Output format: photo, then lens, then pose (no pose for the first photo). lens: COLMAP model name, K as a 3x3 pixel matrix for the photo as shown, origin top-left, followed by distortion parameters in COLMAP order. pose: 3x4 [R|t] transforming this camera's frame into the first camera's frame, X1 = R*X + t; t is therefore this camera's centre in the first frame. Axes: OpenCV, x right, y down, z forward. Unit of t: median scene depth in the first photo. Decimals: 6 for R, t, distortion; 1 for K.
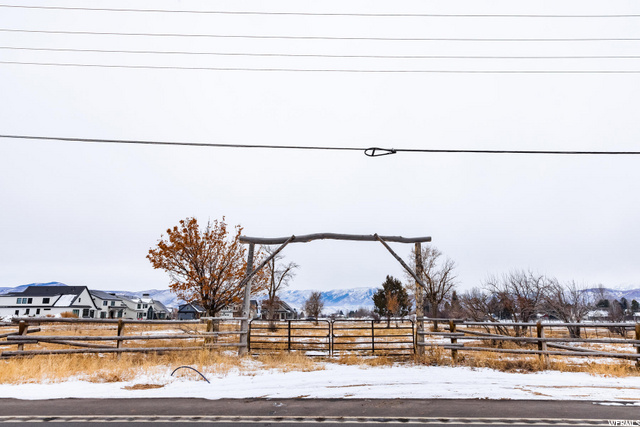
lens RADIAL K [[426.9, 0, 320.9], [0, 426.9, 209.1], [0, 0, 1]] dist [-0.002777, -0.007409]
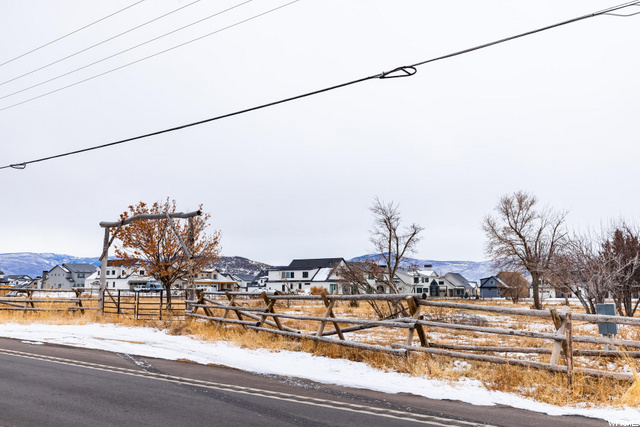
lens RADIAL K [[636.5, 0, 320.1], [0, 636.5, 209.4], [0, 0, 1]] dist [-0.013843, 0.000000]
pose [[0.756058, -0.076025, -0.650074, 0.557243], [0.148763, 0.987196, 0.057565, 0.006540], [0.637374, -0.140229, 0.757687, 0.014316]]
